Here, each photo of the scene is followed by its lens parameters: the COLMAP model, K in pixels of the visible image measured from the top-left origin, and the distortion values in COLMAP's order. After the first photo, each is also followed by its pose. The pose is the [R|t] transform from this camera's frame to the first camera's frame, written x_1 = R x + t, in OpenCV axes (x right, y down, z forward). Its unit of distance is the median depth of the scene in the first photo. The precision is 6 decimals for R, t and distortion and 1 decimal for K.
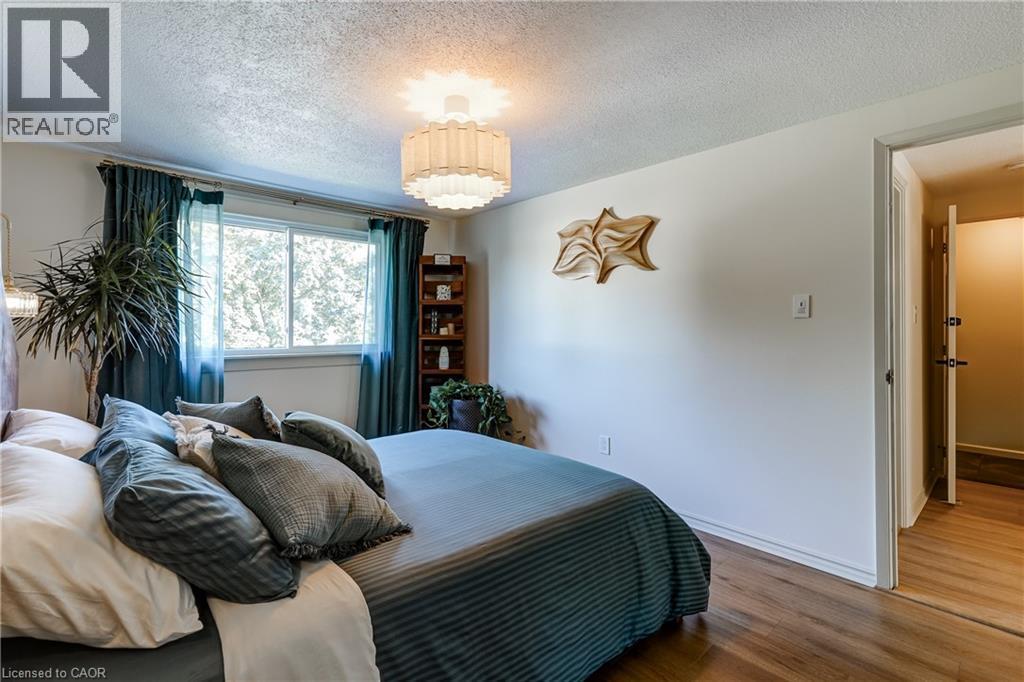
lens RADIAL K [[463.0, 0, 507.0], [0, 463.0, 332.5], [0, 0, 1]] dist [-0.010695, 0.003010]
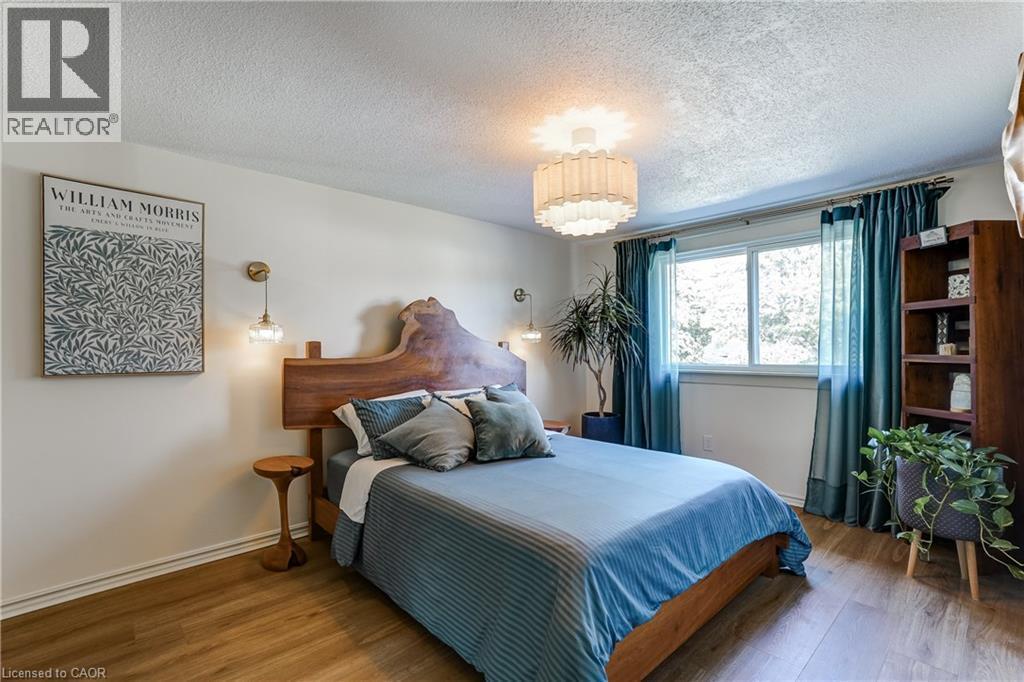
lens RADIAL K [[463.0, 0, 513.0], [0, 463.0, 346.0], [0, 0, 1]] dist [-0.010695, 0.003010]
pose [[0.038946, -0.010136, -0.999190, 0.521817], [-0.004531, 0.999936, -0.010320, 0.002871], [0.999231, 0.004929, 0.038898, 0.438785]]
